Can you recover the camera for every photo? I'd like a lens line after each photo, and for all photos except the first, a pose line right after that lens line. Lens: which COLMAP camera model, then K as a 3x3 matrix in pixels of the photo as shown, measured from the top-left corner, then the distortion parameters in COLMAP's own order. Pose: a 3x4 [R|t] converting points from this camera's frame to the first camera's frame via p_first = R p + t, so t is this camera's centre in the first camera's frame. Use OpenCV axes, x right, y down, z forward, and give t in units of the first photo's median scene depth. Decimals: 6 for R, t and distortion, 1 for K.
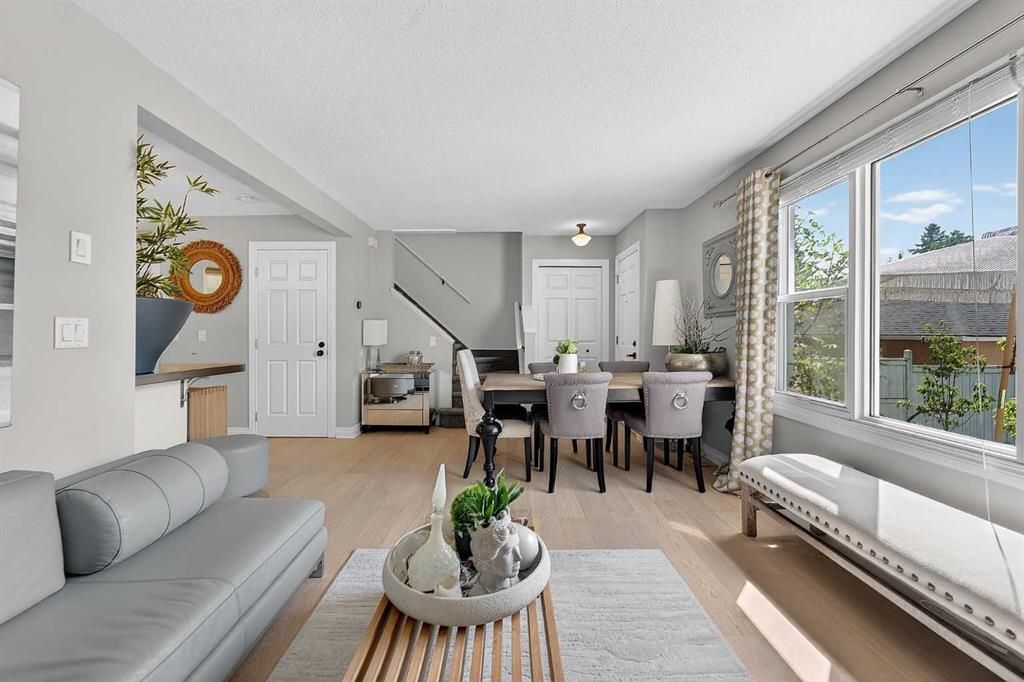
lens RADIAL K [[414.2, 0, 505.2], [0, 414.2, 334.3], [0, 0, 1]] dist [-0.002305, 0.000235]
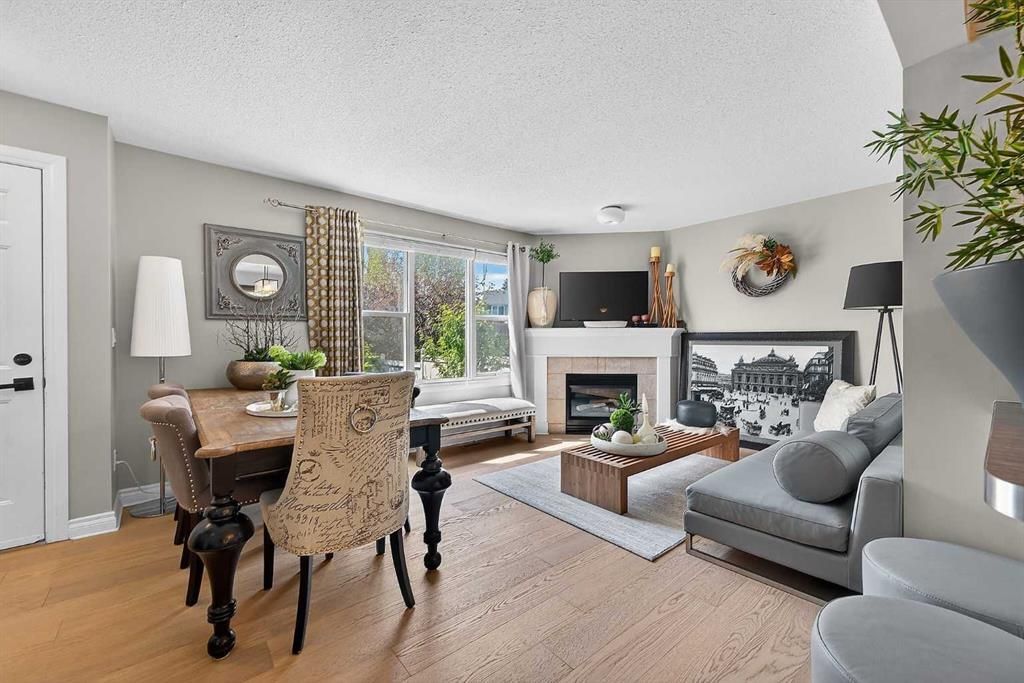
lens RADIAL K [[414.2, 0, 515.0], [0, 414.2, 344.3], [0, 0, 1]] dist [-0.002305, 0.000235]
pose [[-0.646039, -0.009648, 0.763243, -0.421308], [0.001235, 0.999906, 0.013684, -0.000761], [-0.763303, 0.009783, -0.645966, 0.876593]]
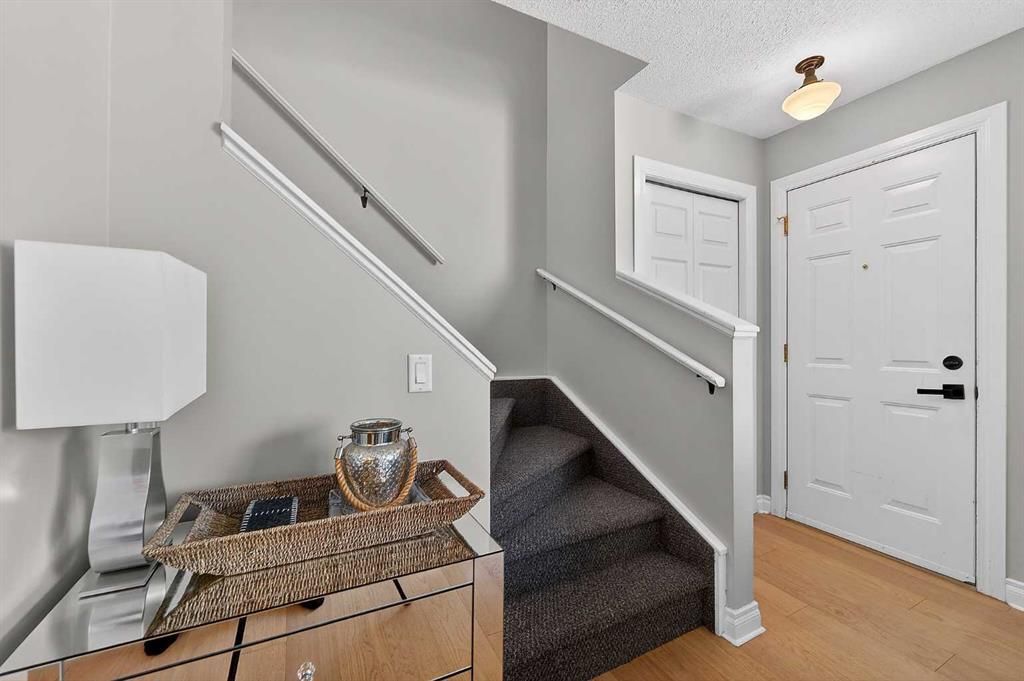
lens RADIAL K [[414.2, 0, 508.7], [0, 414.2, 341.5], [0, 0, 1]] dist [-0.002305, 0.000235]
pose [[0.893816, -0.004107, 0.448415, -0.269223], [0.005511, 0.999983, -0.001826, -0.000262], [-0.448400, 0.004104, 0.893823, 0.832464]]
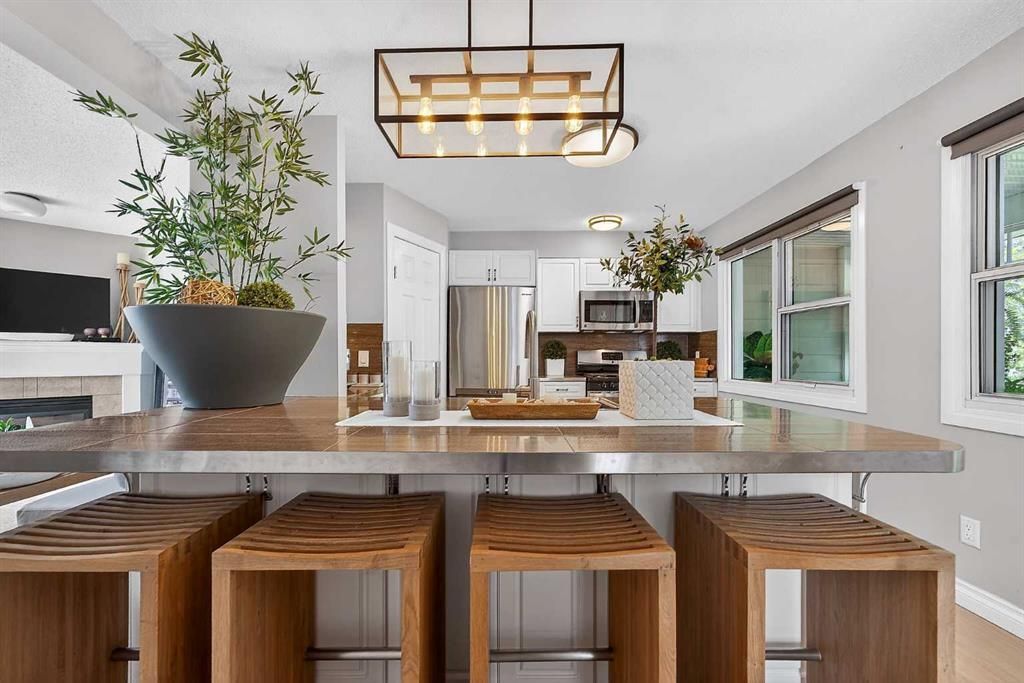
lens RADIAL K [[414.2, 0, 506.3], [0, 414.2, 358.1], [0, 0, 1]] dist [-0.002305, 0.000235]
pose [[-0.999825, -0.004091, -0.018260, -0.711861], [-0.004188, 0.999977, 0.005274, -0.001321], [0.018238, 0.005349, -0.999819, 0.886786]]
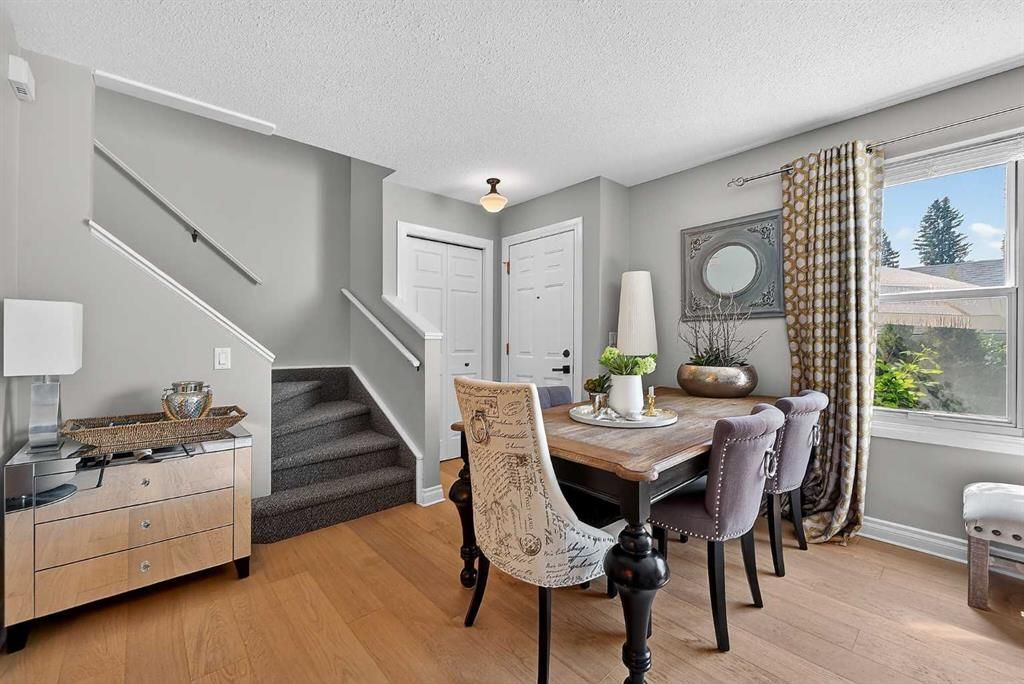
lens RADIAL K [[414.2, 0, 506.9], [0, 414.2, 342.5], [0, 0, 1]] dist [-0.002305, 0.000235]
pose [[0.742152, -0.003285, 0.670223, -0.275547], [0.001444, 0.999994, 0.003302, -0.000314], [-0.670230, -0.001483, 0.742152, 0.512774]]
